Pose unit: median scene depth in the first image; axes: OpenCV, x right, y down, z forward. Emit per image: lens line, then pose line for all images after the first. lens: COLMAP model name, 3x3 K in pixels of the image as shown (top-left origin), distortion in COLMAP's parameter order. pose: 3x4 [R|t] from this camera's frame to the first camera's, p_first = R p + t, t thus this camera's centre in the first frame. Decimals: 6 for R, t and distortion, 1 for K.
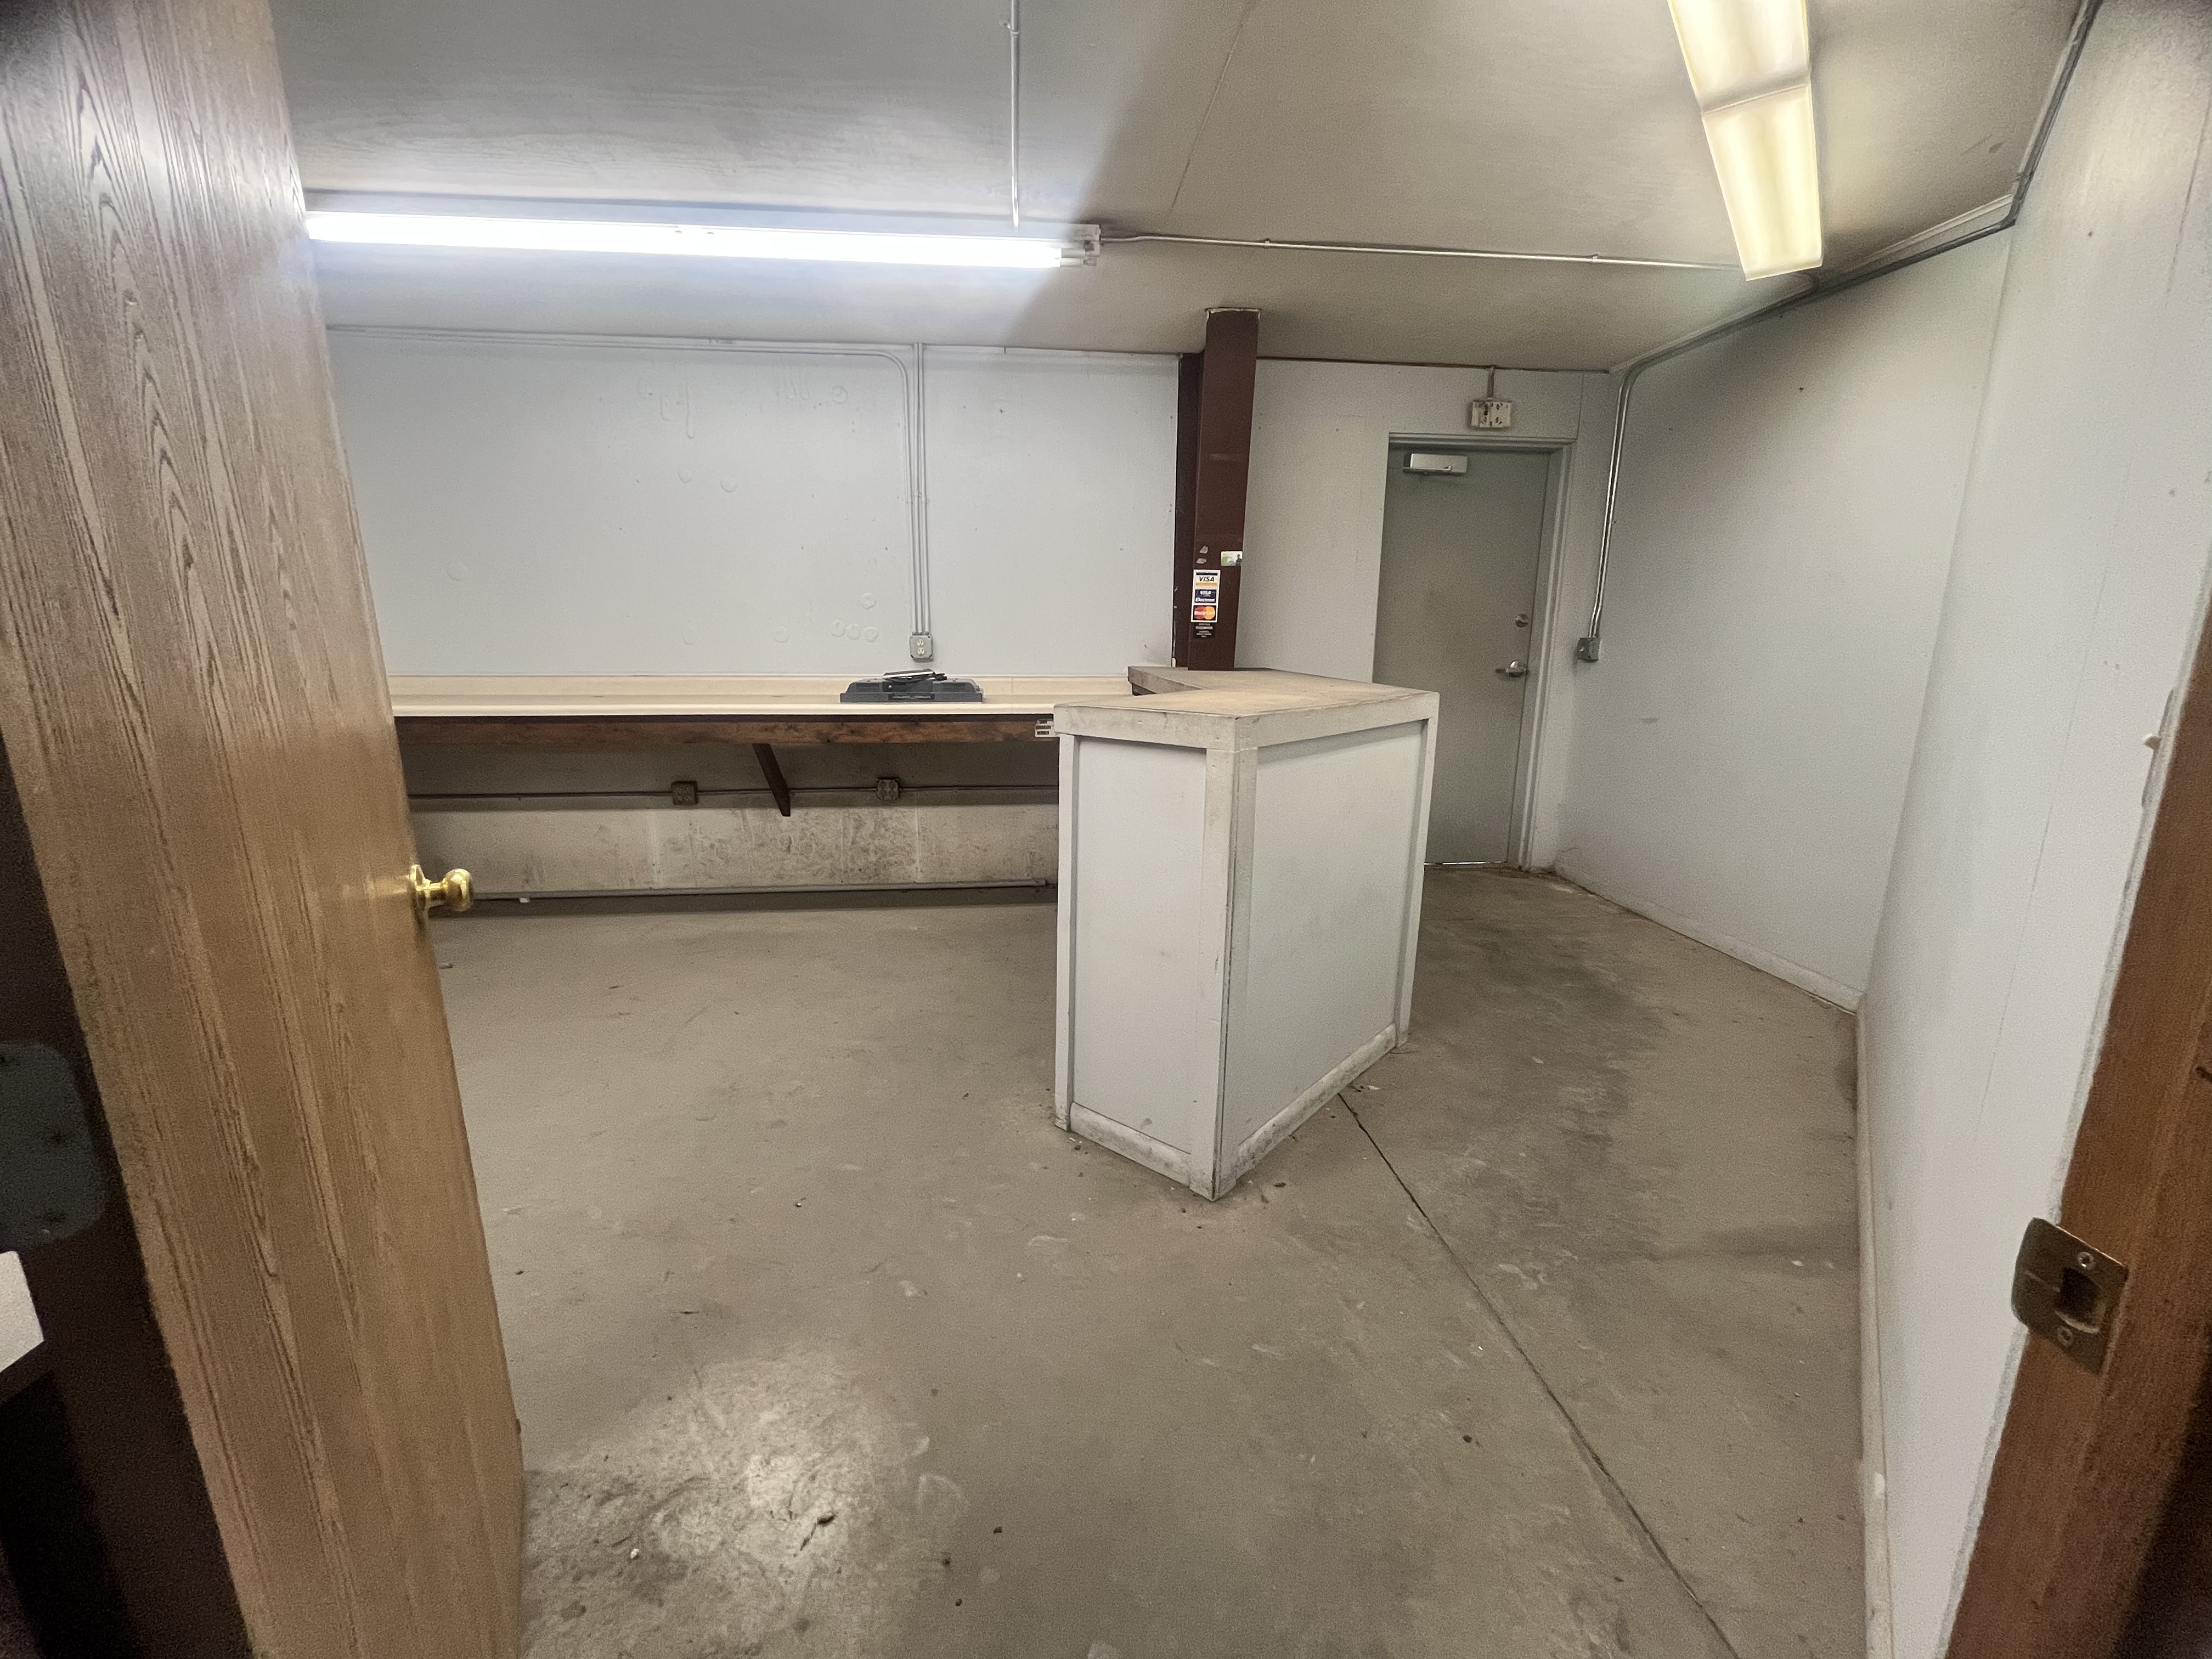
lens RADIAL K [[896.9, 0, 1095.1], [0, 896.9, 826.2], [0, 0, 1]] dist [-0.000996, -0.000101]
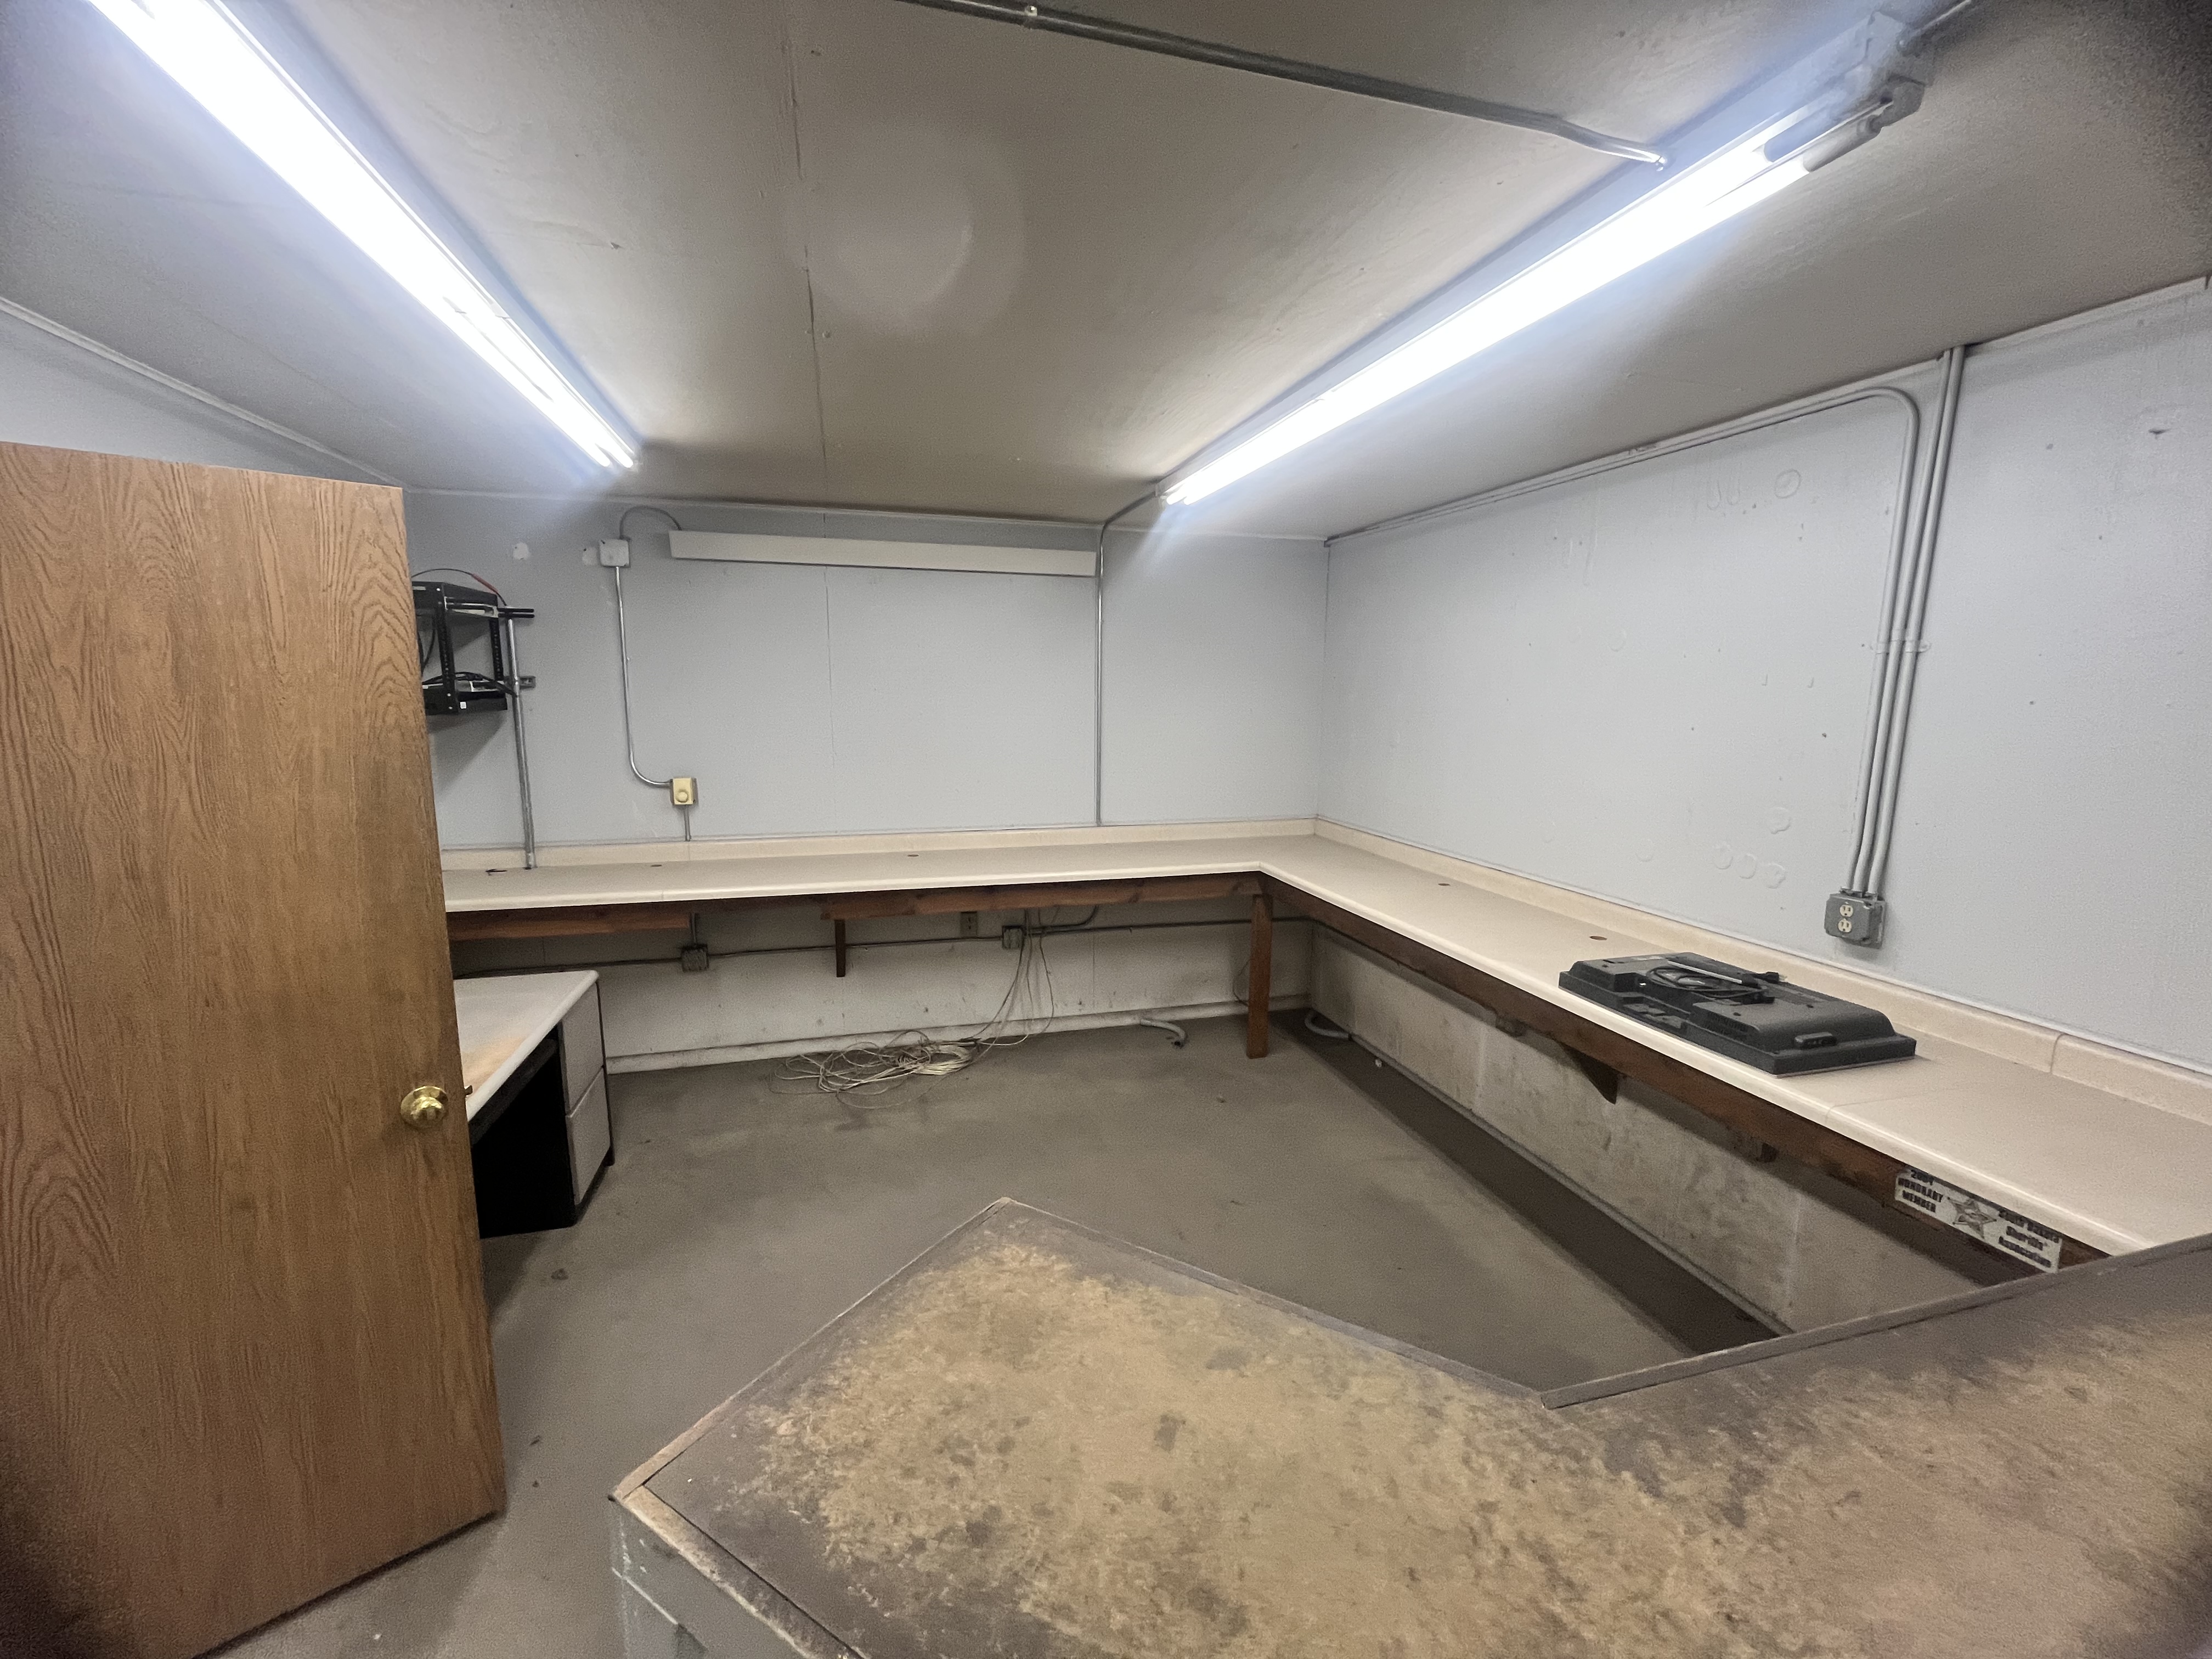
lens RADIAL K [[896.9, 0, 1098.5], [0, 896.9, 835.3], [0, 0, 1]] dist [-0.000996, -0.000101]
pose [[0.174025, 0.161321, -0.971438, 0.225653], [-0.218428, 0.968240, 0.121660, -0.207782], [0.960211, 0.191017, 0.203734, 0.441236]]
